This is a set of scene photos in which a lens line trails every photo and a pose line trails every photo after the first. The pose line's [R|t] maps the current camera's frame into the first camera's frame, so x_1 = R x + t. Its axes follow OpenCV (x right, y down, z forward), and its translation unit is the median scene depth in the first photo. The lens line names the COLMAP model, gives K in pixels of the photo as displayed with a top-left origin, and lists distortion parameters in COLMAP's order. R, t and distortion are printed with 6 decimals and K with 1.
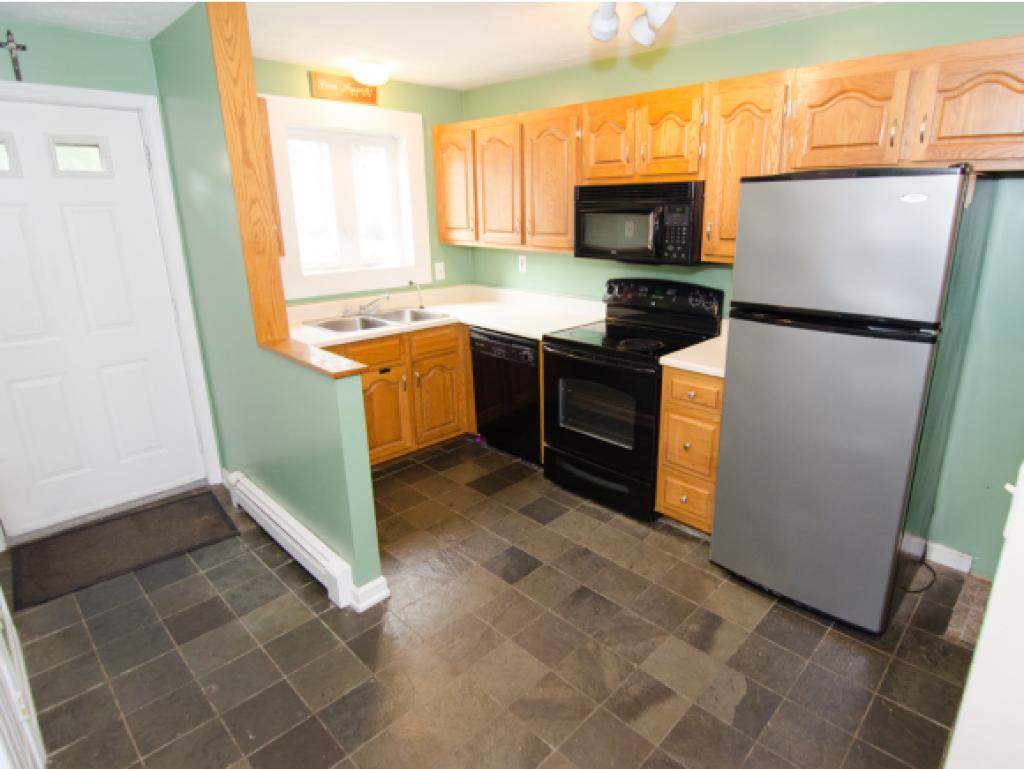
lens RADIAL K [[569.1, 0, 555.0], [0, 569.1, 381.6], [0, 0, 1]] dist [0.000426, -0.000014]
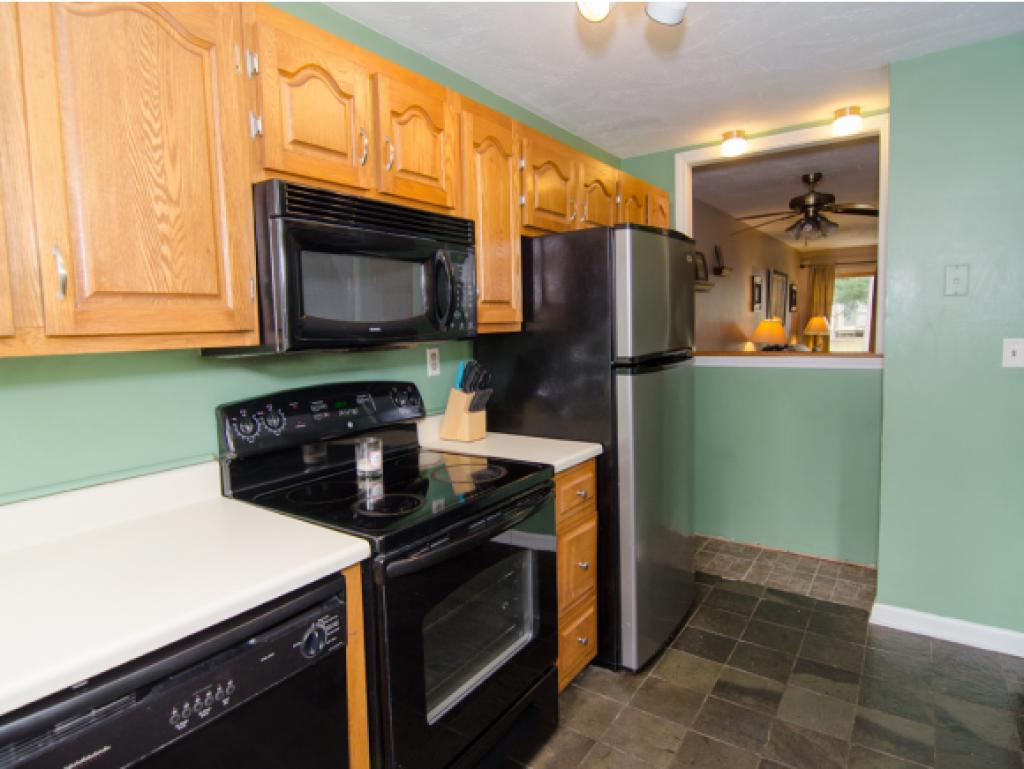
lens RADIAL K [[586.9, 0, 512.0], [0, 586.9, 384.5], [0, 0, 1]] dist [-0.001170, 0.000171]
pose [[-0.136501, -0.095049, 0.986070, -0.465825], [0.318846, 0.938204, 0.134573, -0.230463], [-0.937926, 0.332774, -0.097760, 1.032549]]
